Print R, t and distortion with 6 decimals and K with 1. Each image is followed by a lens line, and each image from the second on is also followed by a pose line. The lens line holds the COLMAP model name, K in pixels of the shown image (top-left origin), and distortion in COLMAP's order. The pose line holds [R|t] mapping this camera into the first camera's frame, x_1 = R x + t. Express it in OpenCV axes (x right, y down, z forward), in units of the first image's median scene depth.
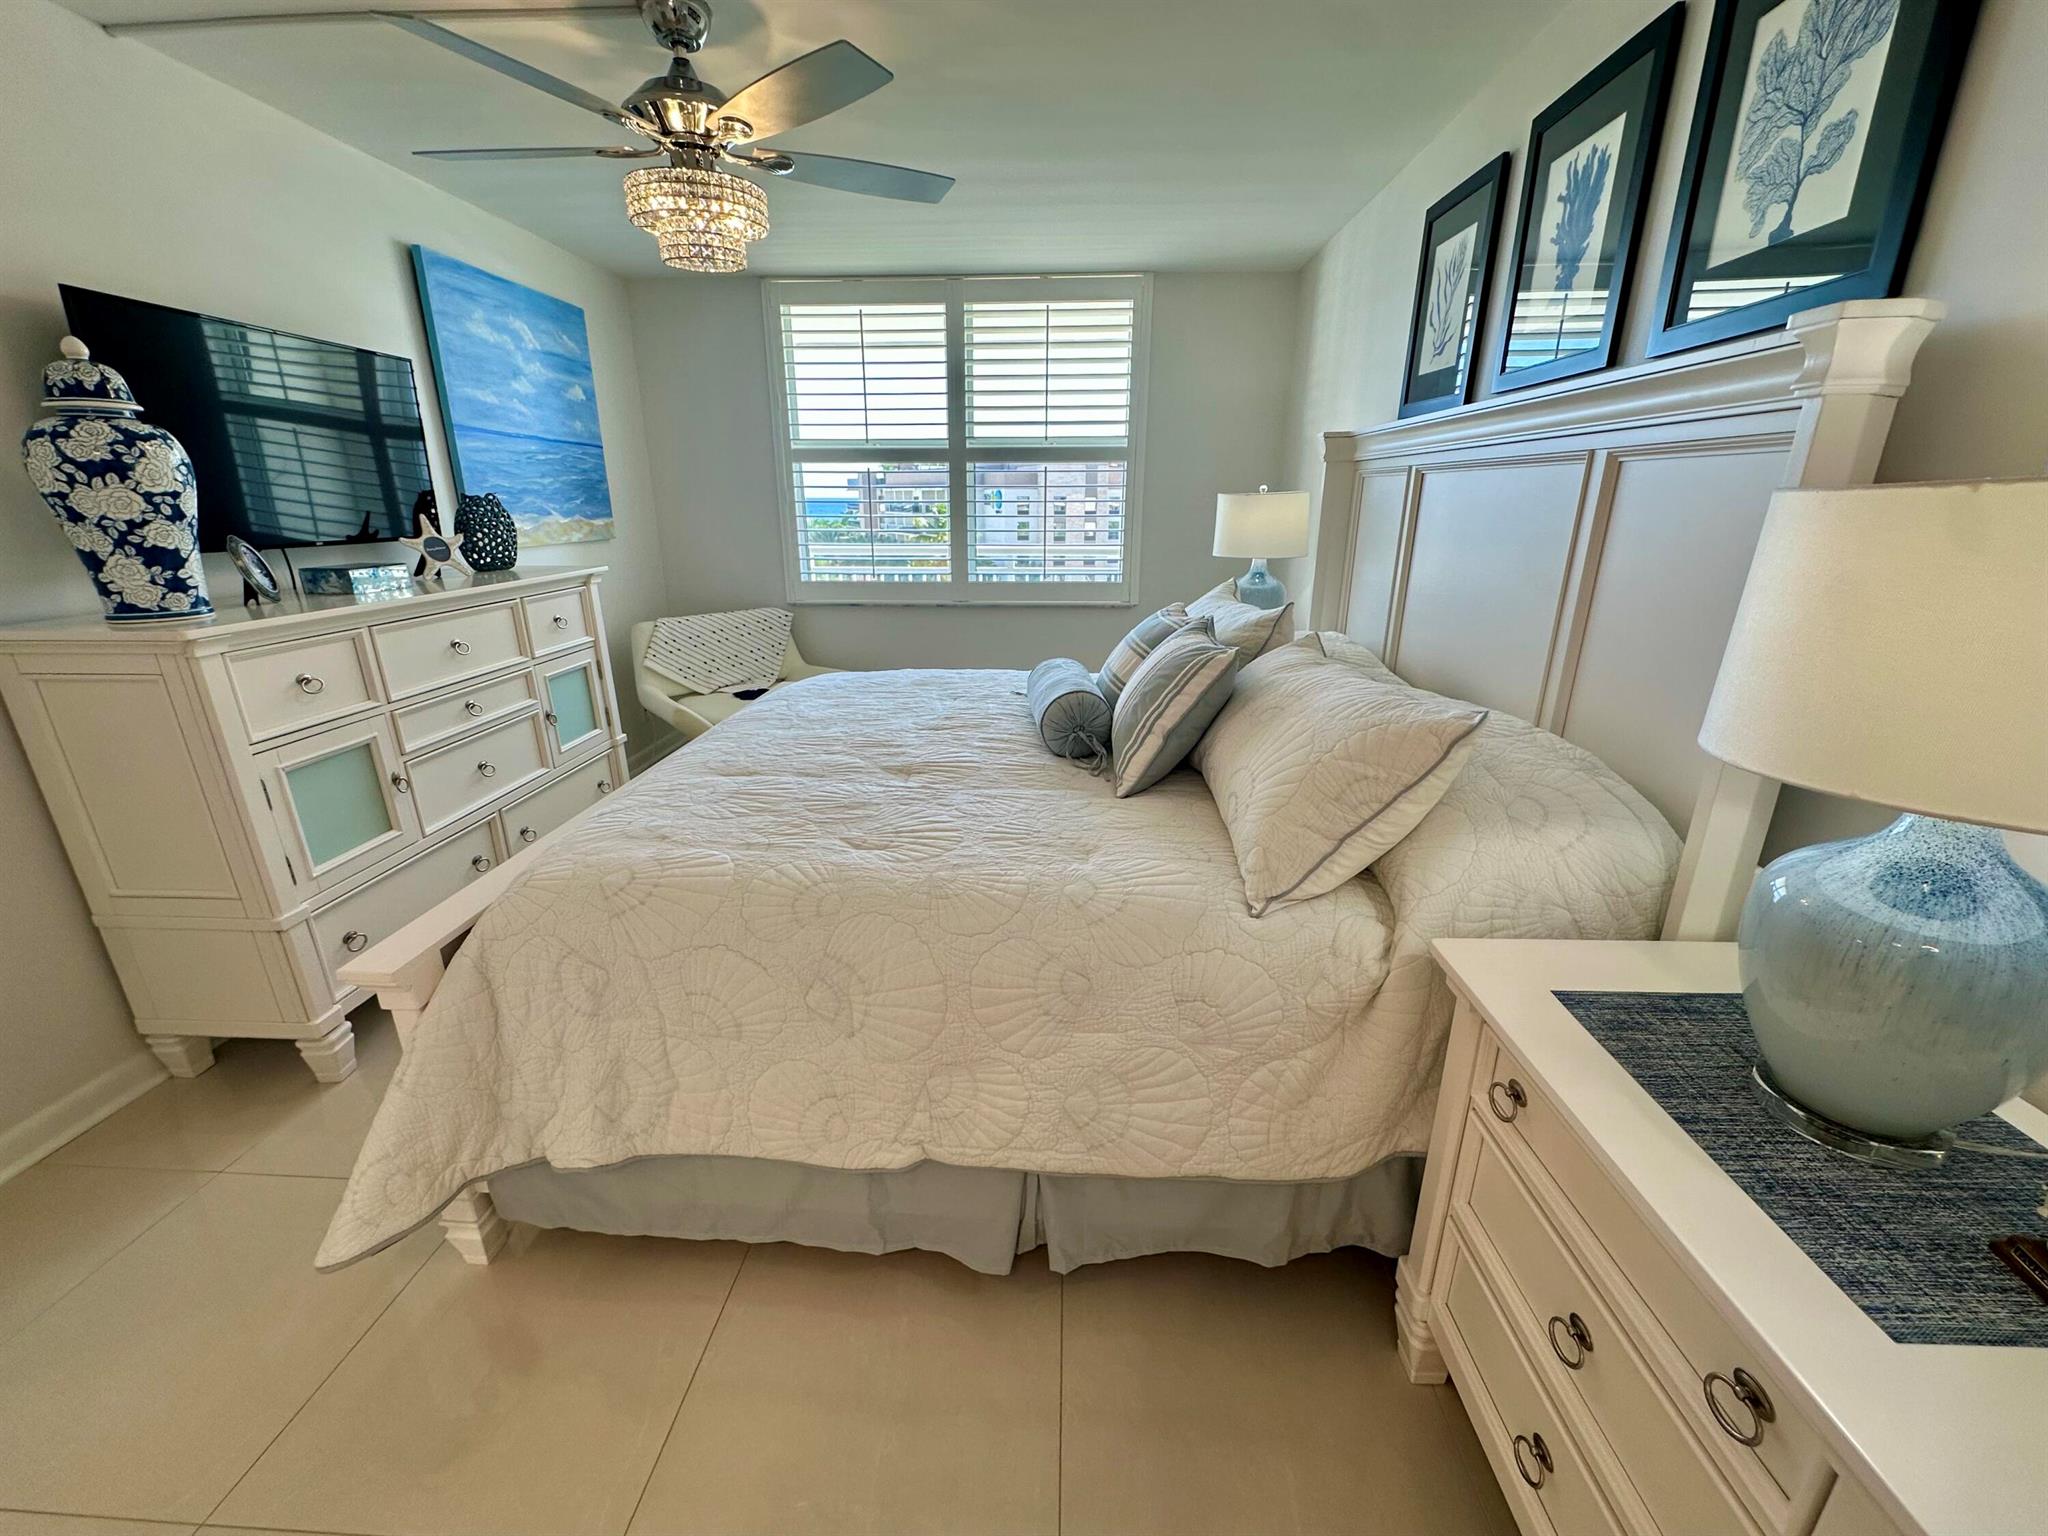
lens RADIAL K [[820.0, 0, 1022.6], [0, 820.0, 767.2], [0, 0, 1]] dist [-0.001847, 0.000450]
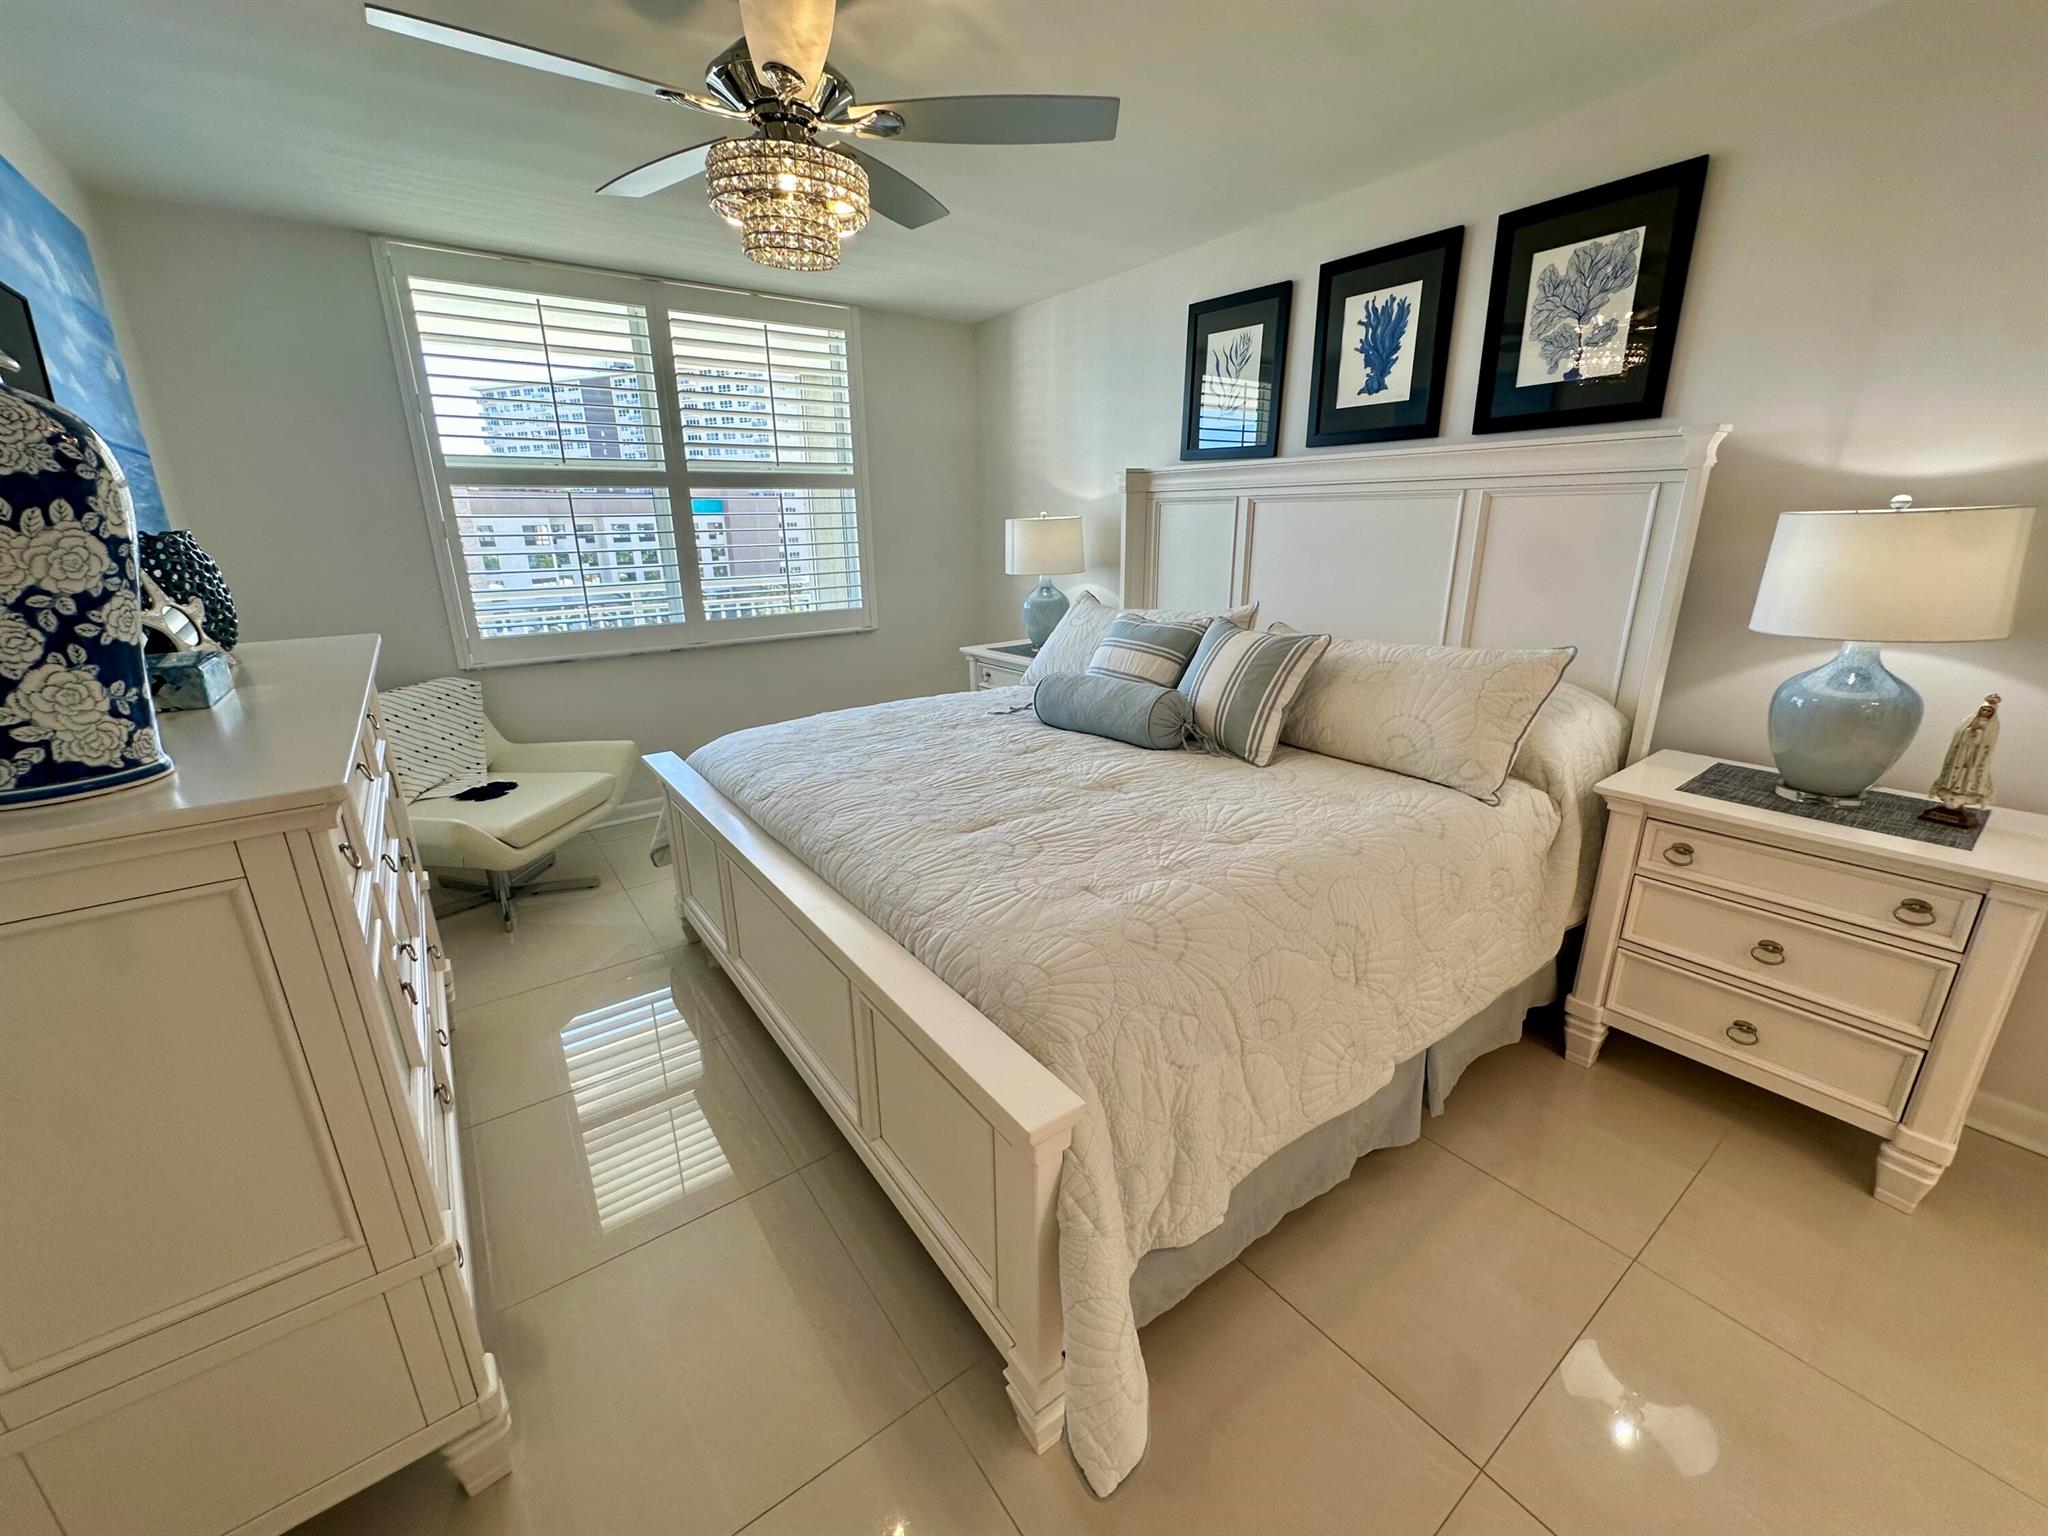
lens RADIAL K [[820.0, 0, 1022.6], [0, 820.0, 767.2], [0, 0, 1]] dist [-0.001847, 0.000450]
pose [[0.770136, -0.194418, 0.607529, -0.951099], [0.211393, 0.976388, 0.044486, -0.097576], [-0.601833, 0.094167, 0.793050, 0.265492]]
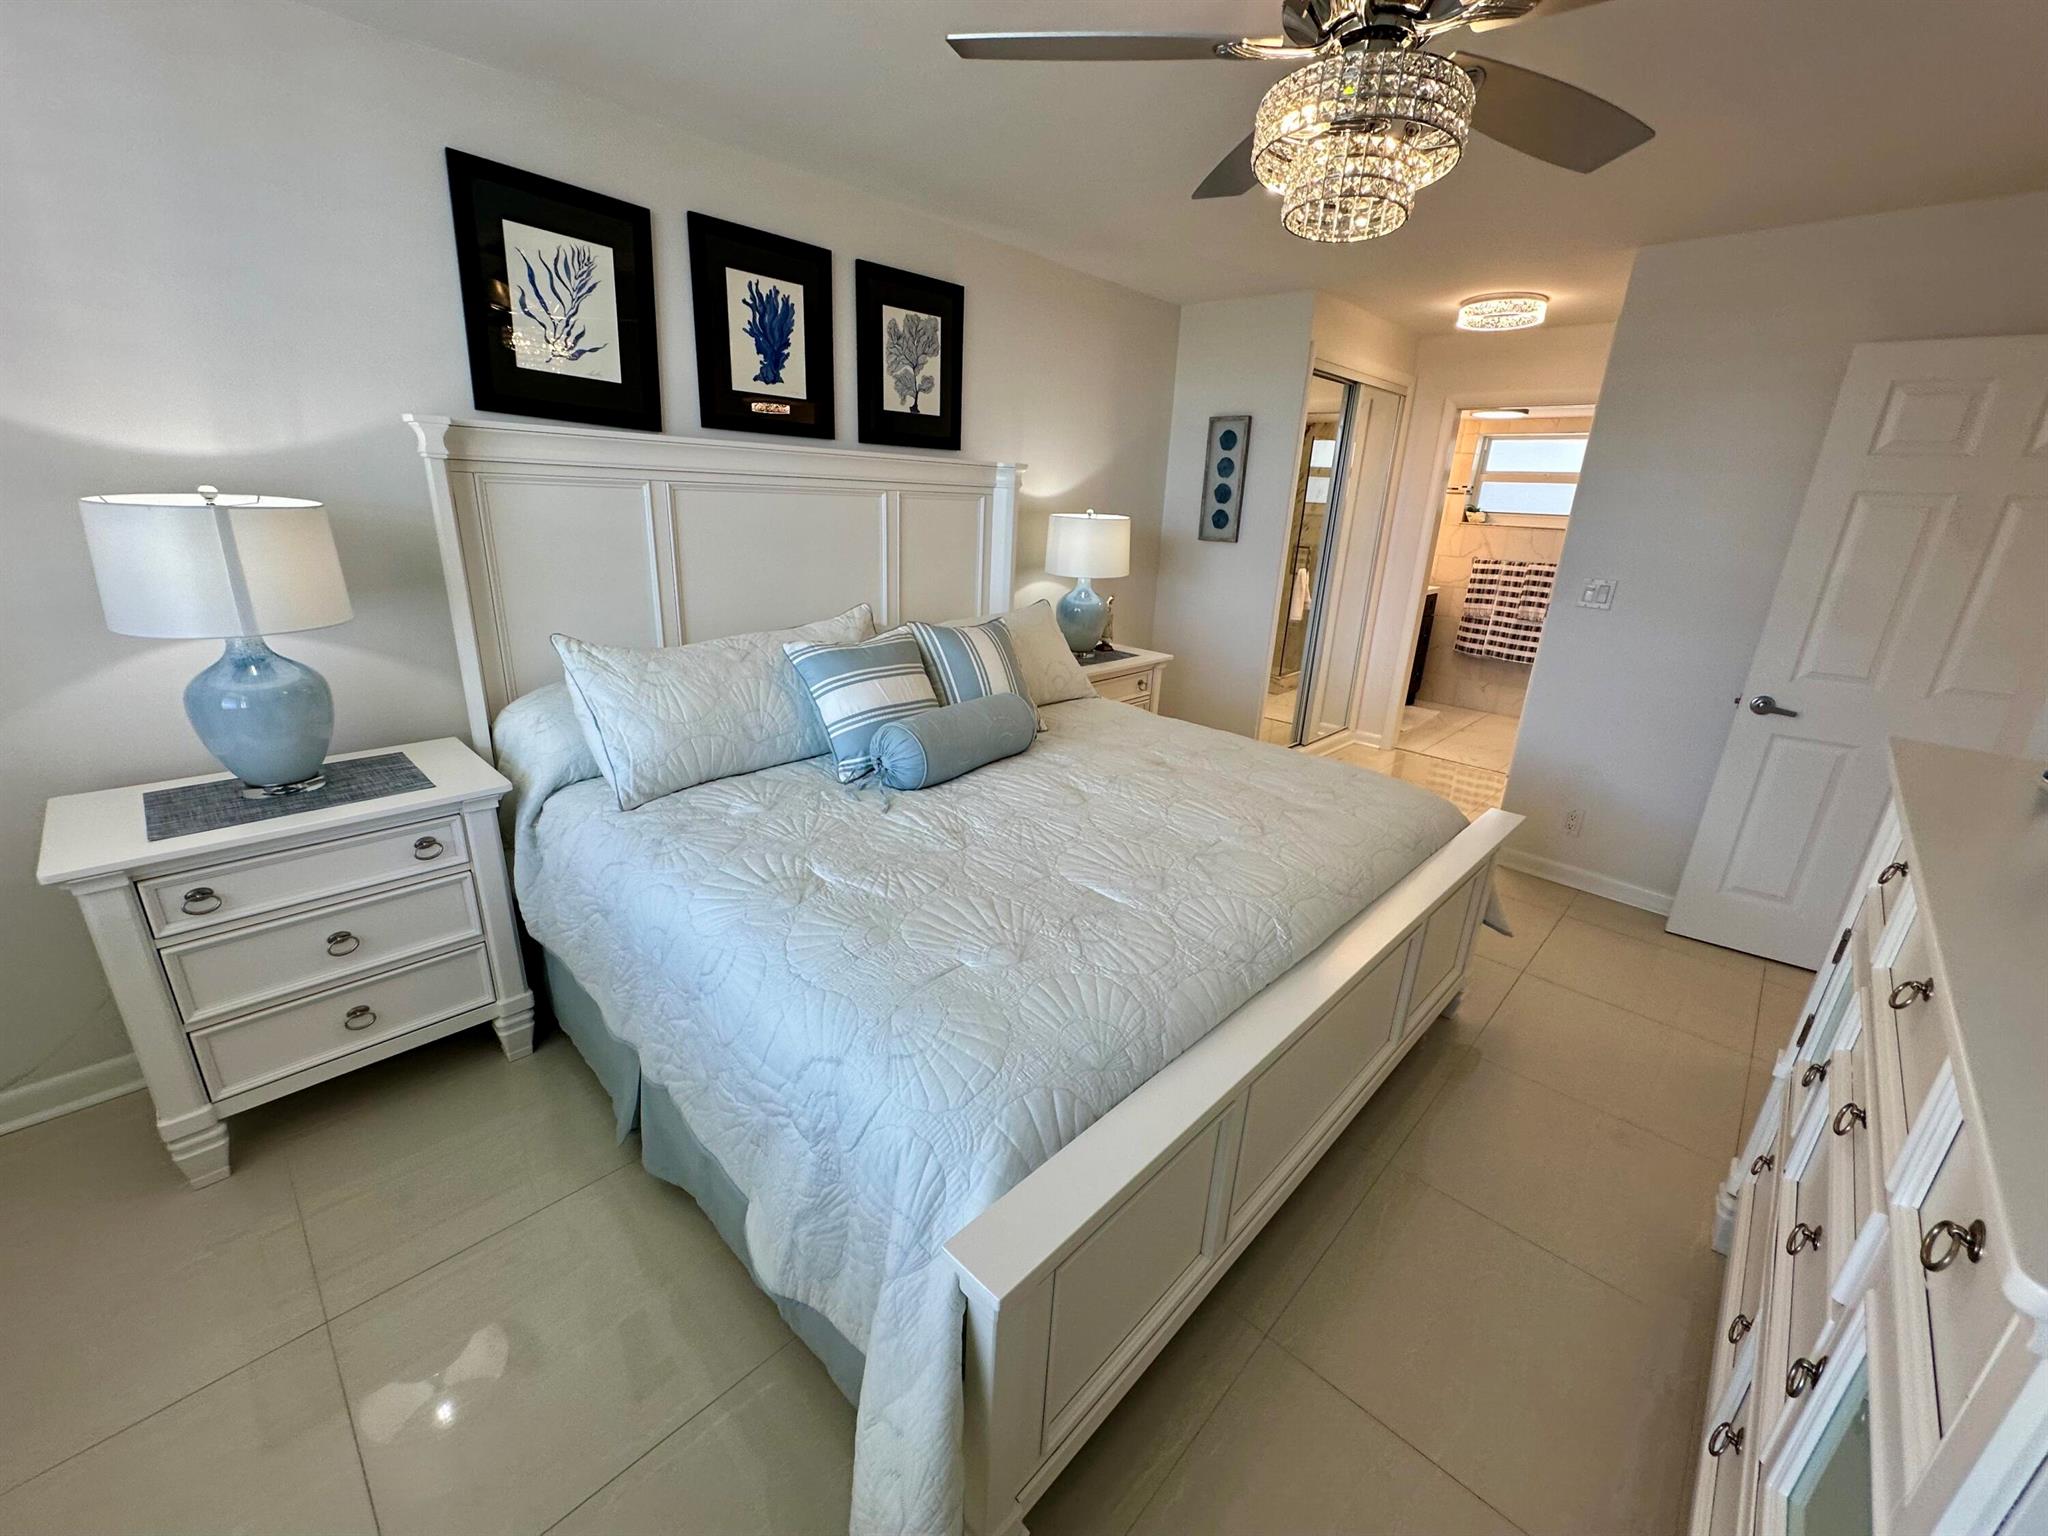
lens RADIAL K [[820.5, 0, 1019.5], [0, 820.5, 769.4], [0, 0, 1]] dist [-0.001079, 0.000293]
pose [[-0.764913, -0.194846, 0.613957, -0.769559], [0.192840, 0.840164, 0.506890, -0.677788], [-0.614590, 0.506122, -0.605078, 2.077149]]
